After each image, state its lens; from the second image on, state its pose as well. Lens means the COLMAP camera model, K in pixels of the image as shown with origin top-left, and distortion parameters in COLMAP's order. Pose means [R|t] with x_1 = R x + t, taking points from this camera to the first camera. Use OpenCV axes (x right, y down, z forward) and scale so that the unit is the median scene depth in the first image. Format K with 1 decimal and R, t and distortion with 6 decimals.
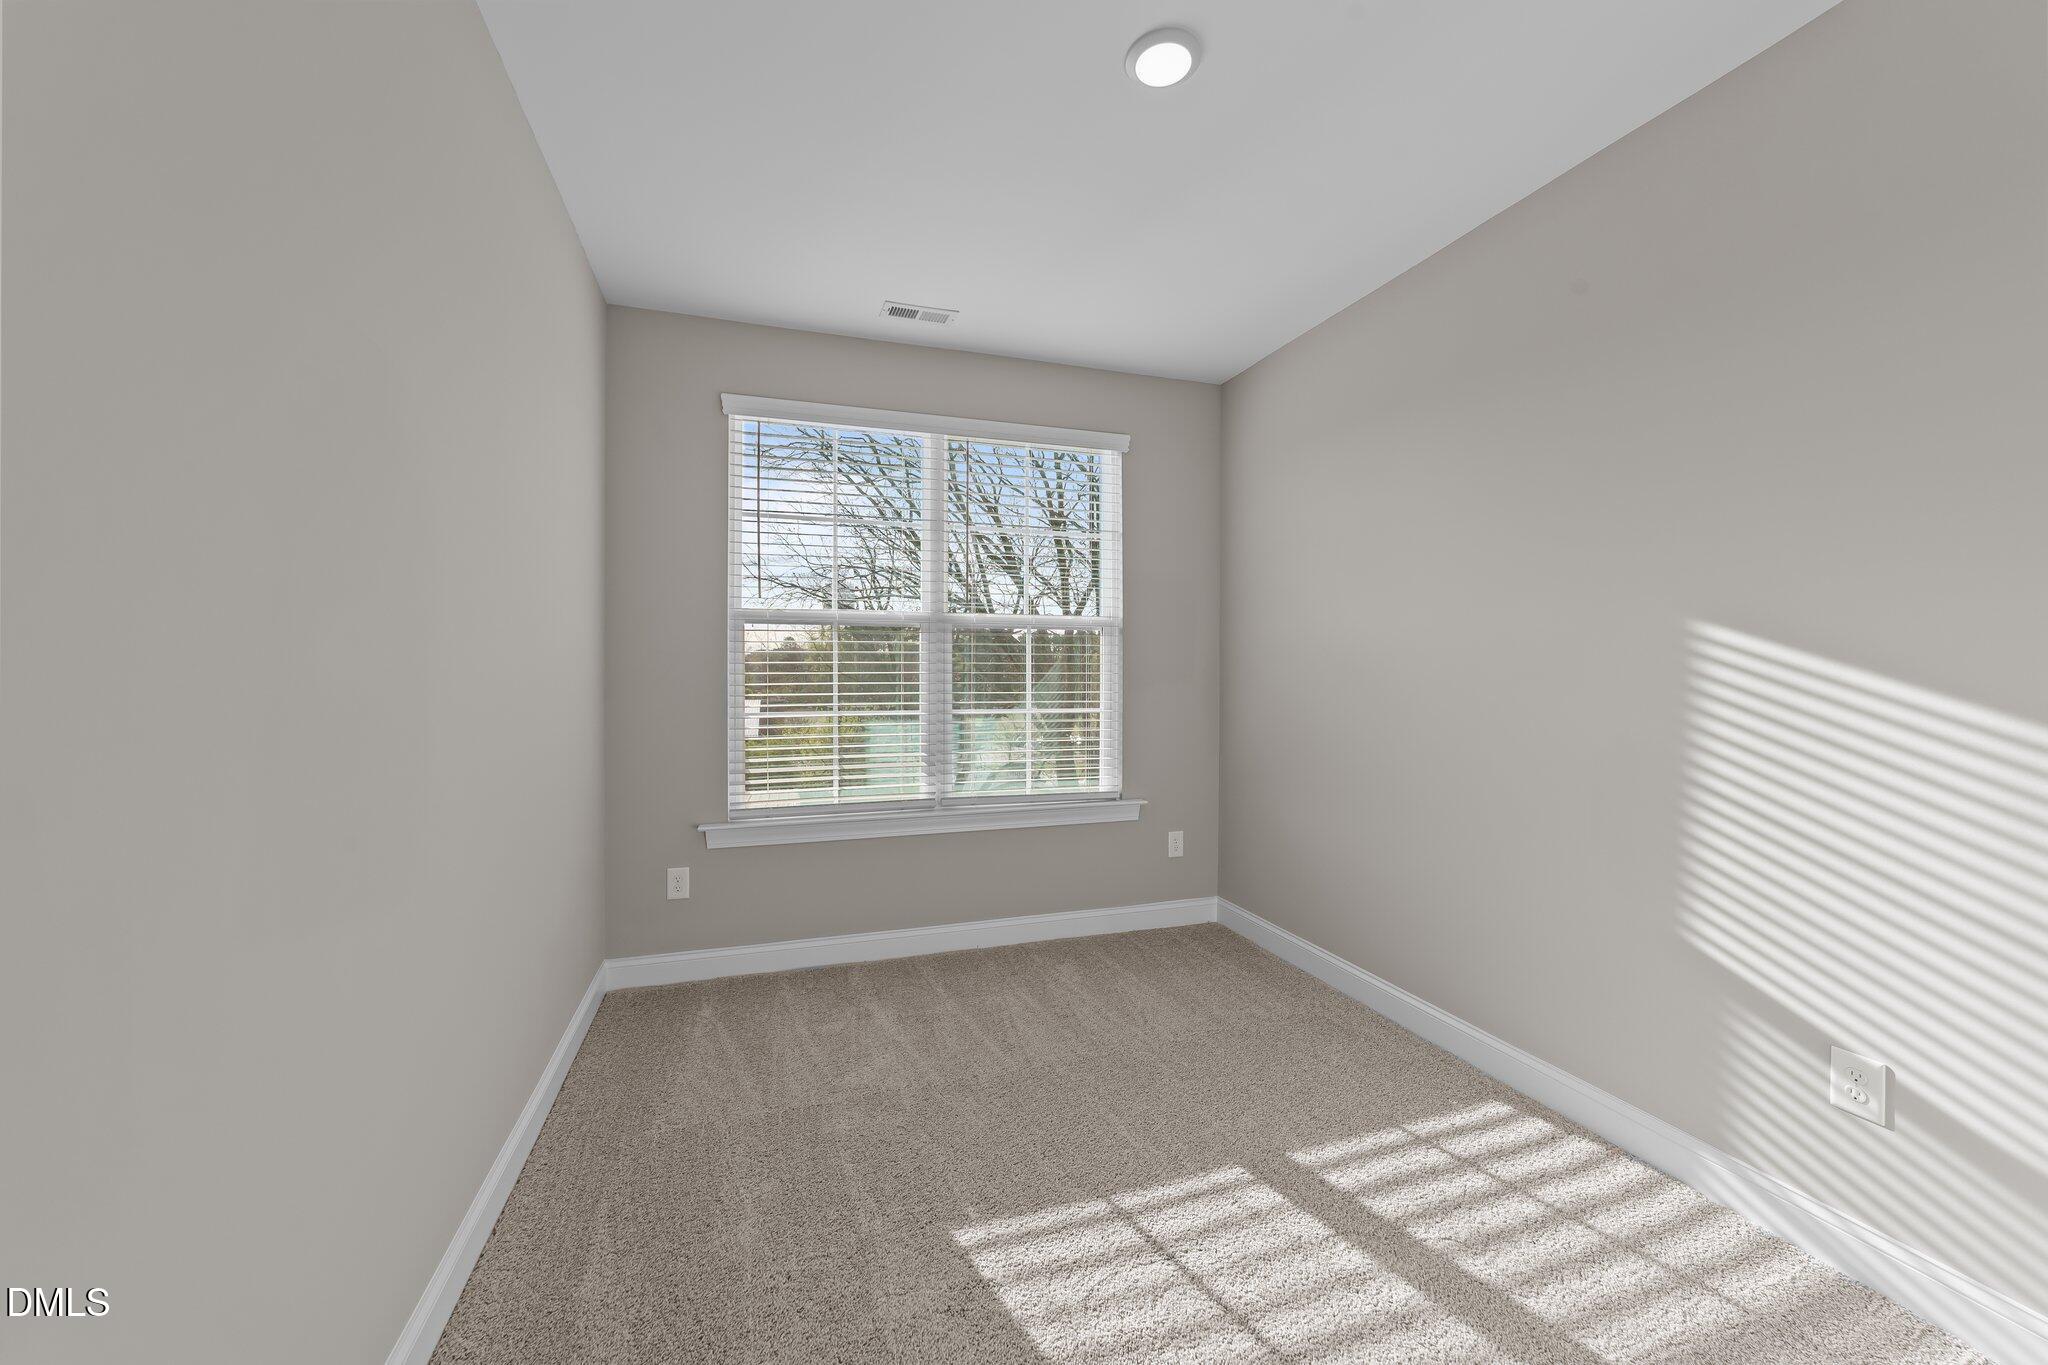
lens RADIAL K [[715.8, 0, 1156.1], [0, 715.8, 682.6], [0, 0, 1]] dist [-0.002091, -0.000069]
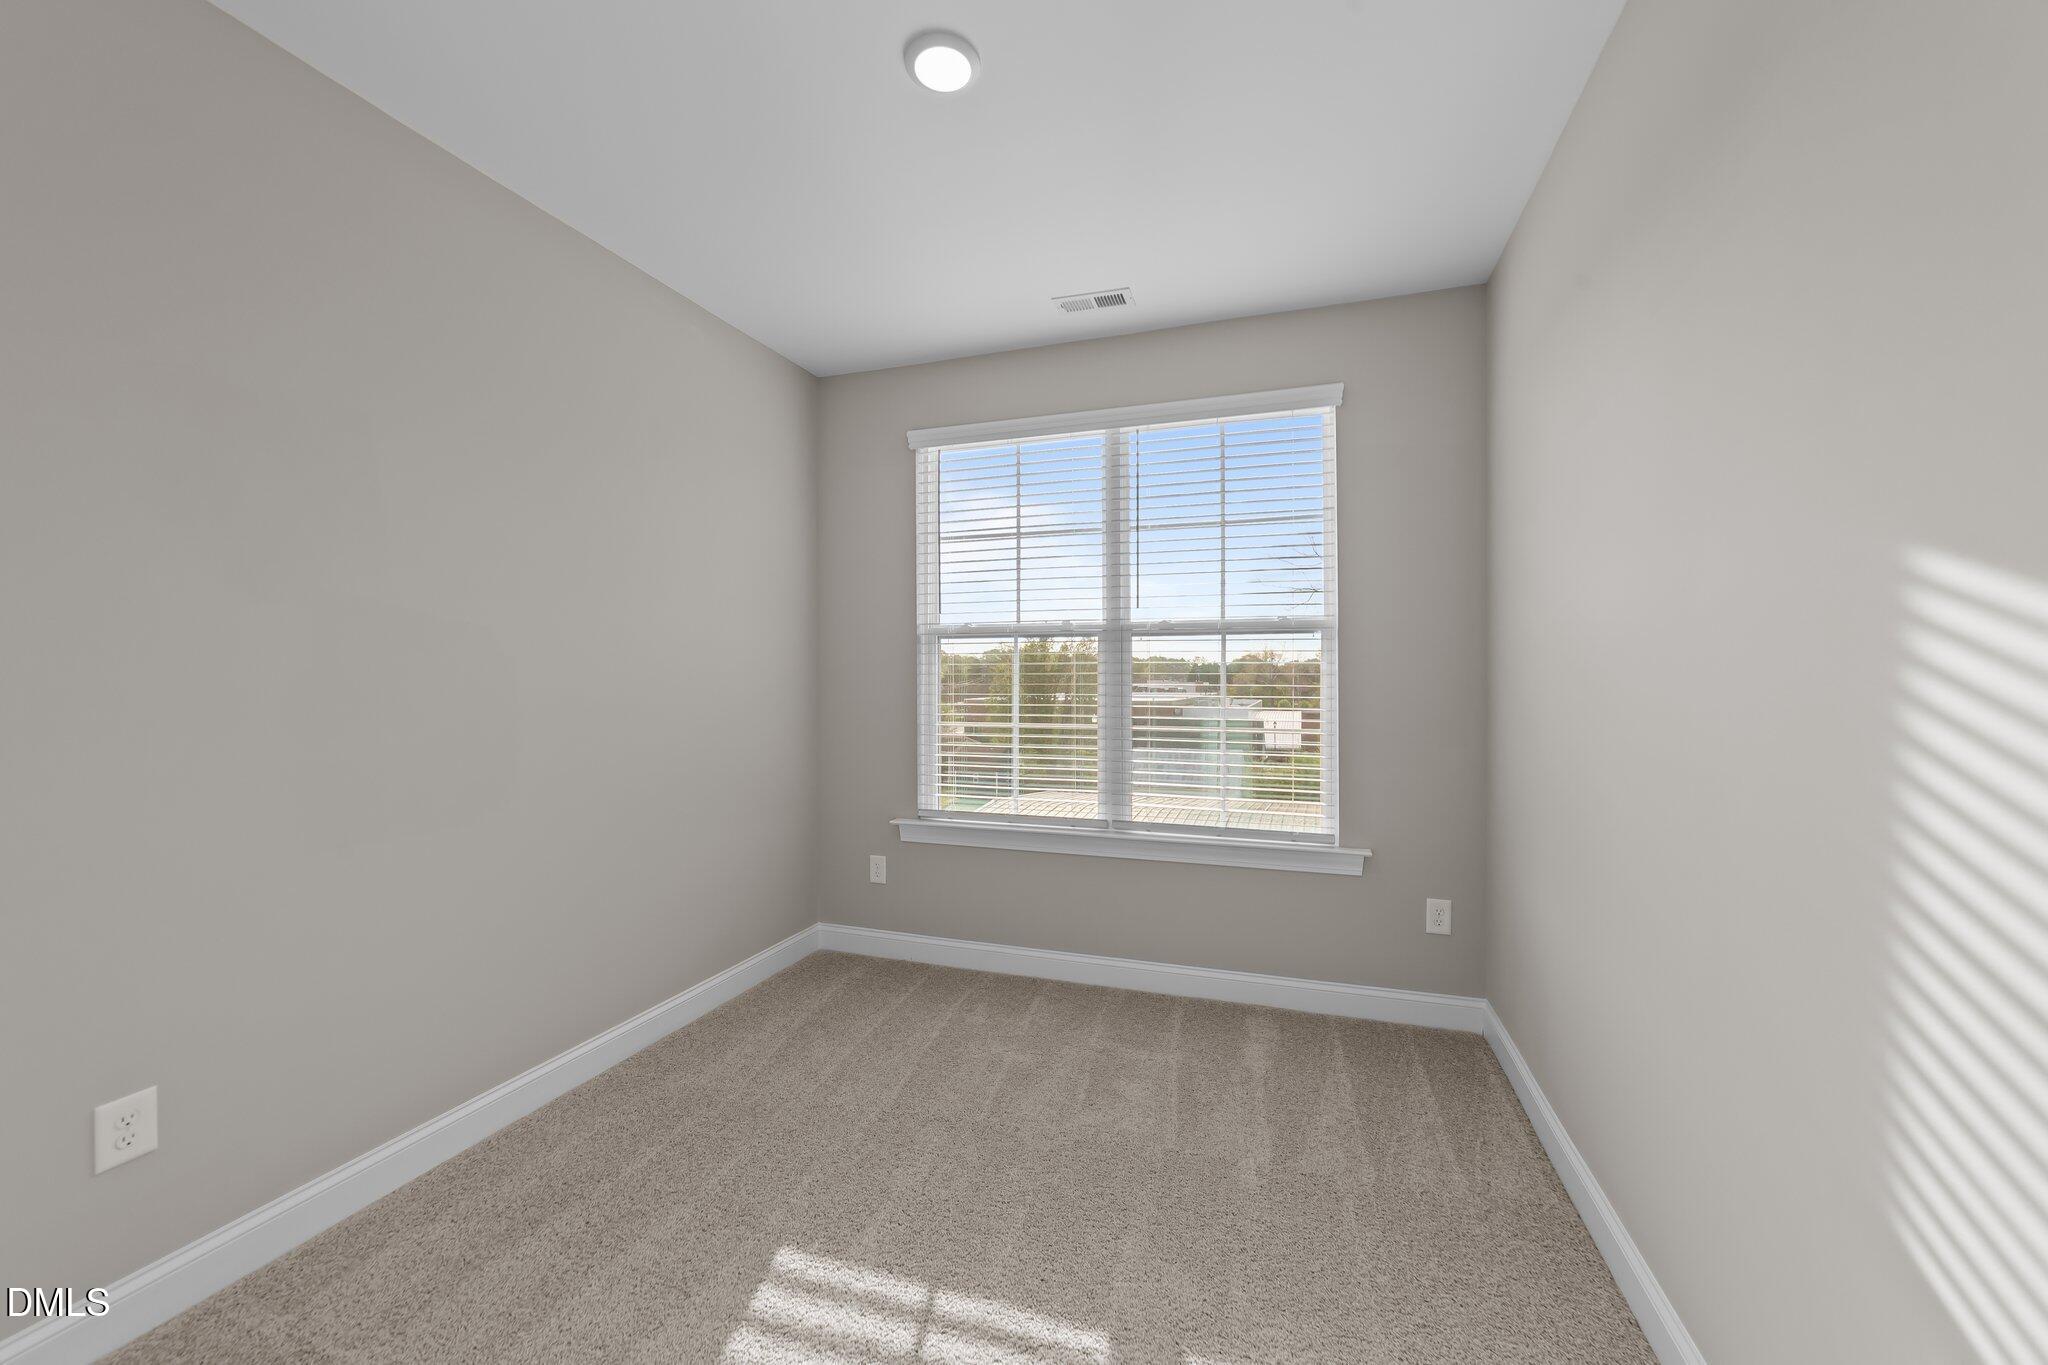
lens RADIAL K [[800.8, 0, 1030.8], [0, 800.8, 664.0], [0, 0, 1]] dist [-0.003927, 0.000355]
pose [[0.799232, -0.016726, -0.600790, 0.217806], [-0.008984, 0.999169, -0.039768, 0.004930], [0.600956, 0.037181, 0.798417, 0.097879]]
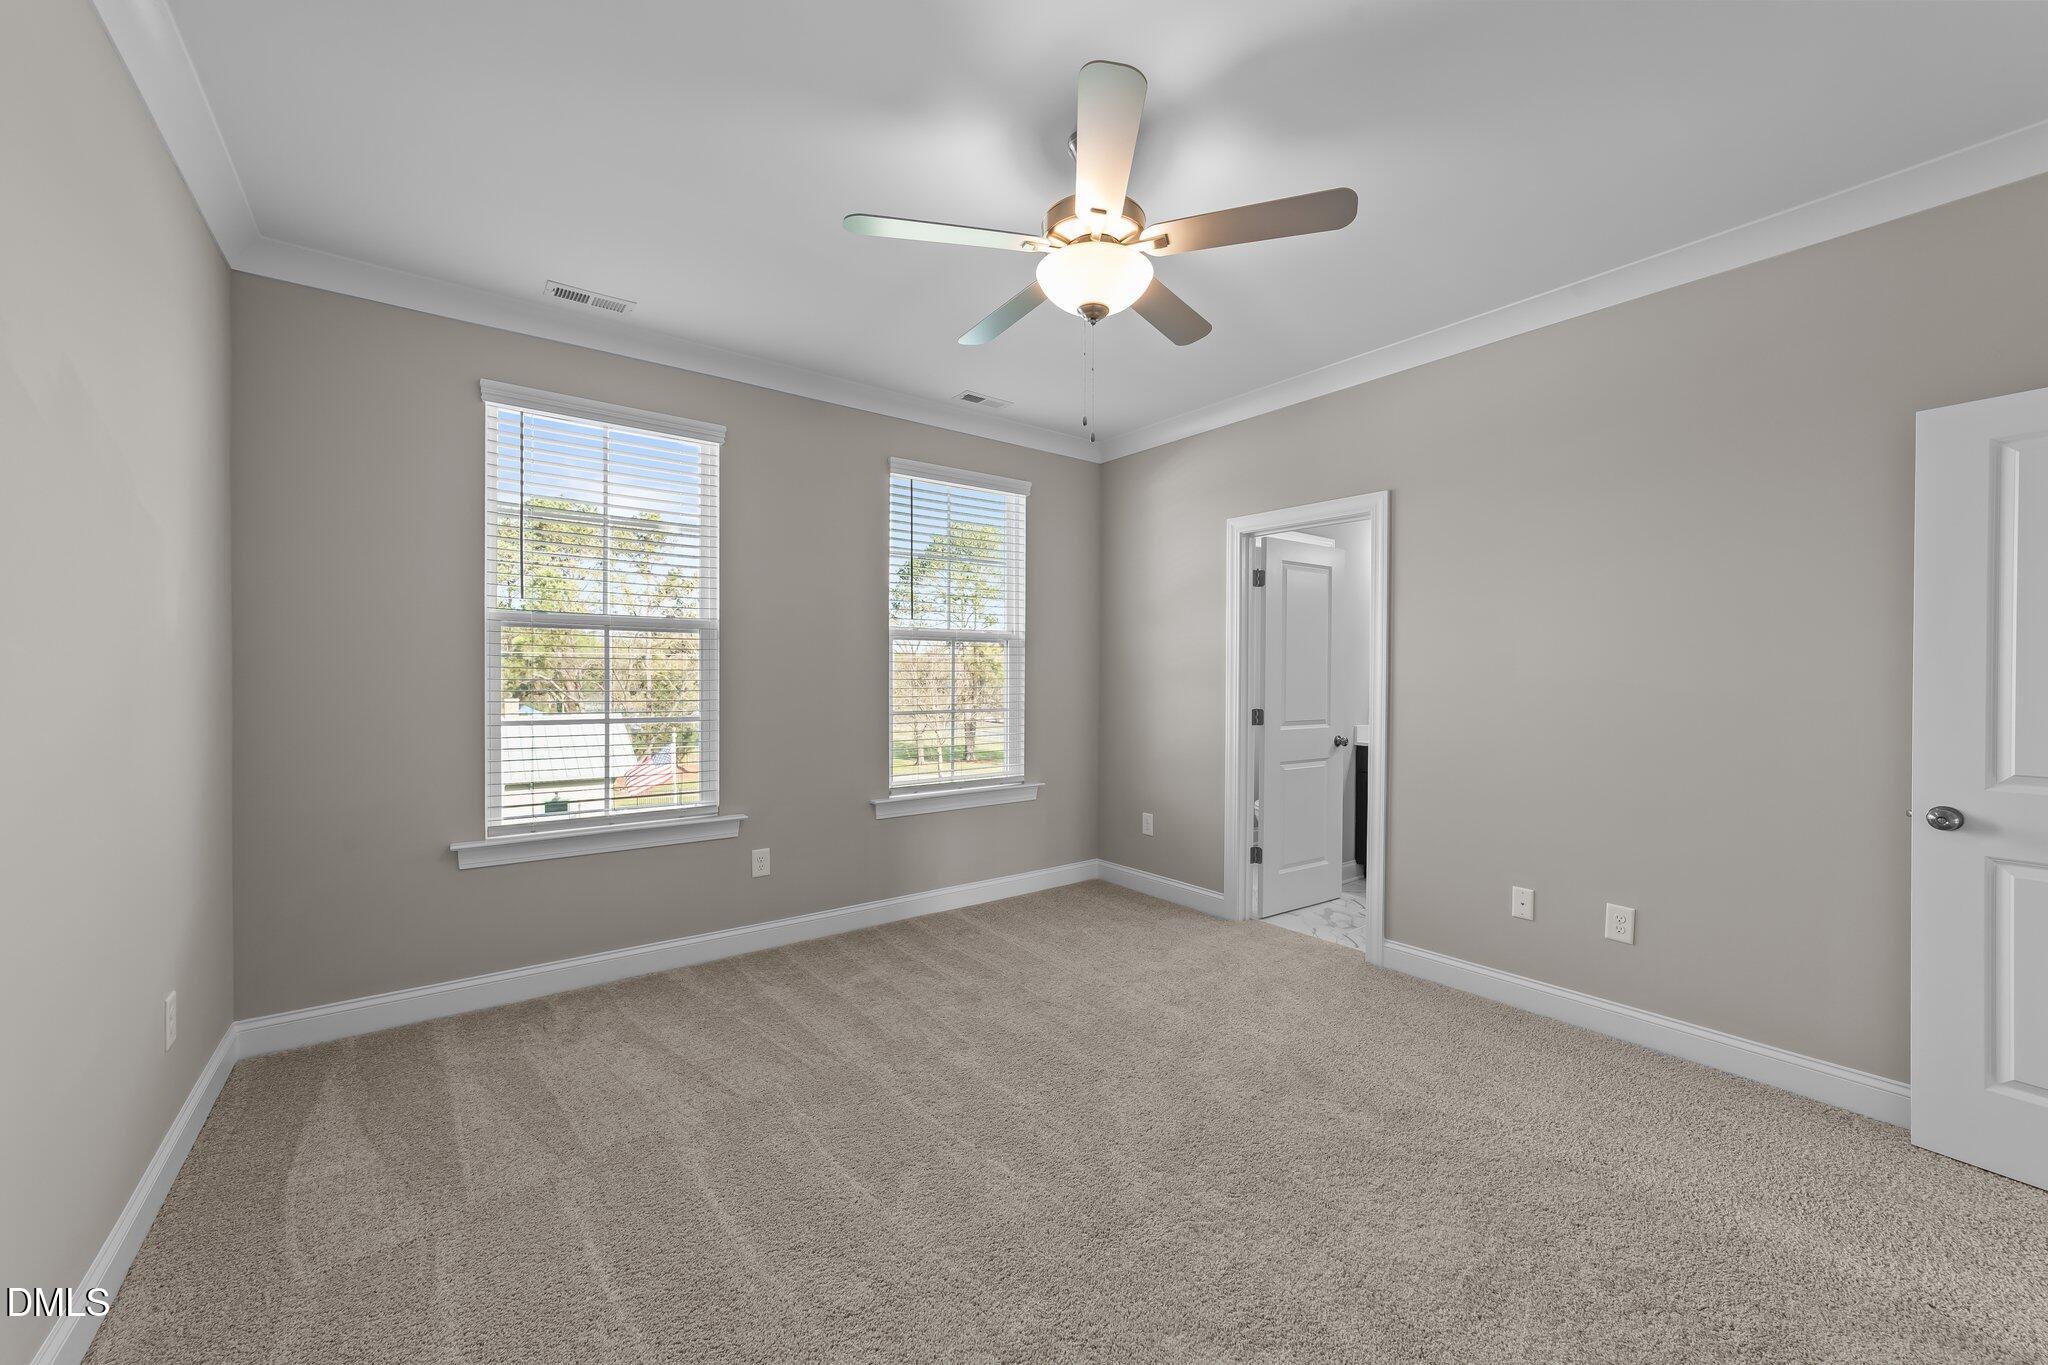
lens RADIAL K [[695.4, 0, 997.2], [0, 695.4, 676.9], [0, 0, 1]] dist [-0.000495, 0.000016]
pose [[0.962494, -0.002887, 0.271288, -0.423148], [0.007550, 0.999841, -0.016147, 0.004924], [-0.271198, 0.017590, 0.962363, -0.117345]]
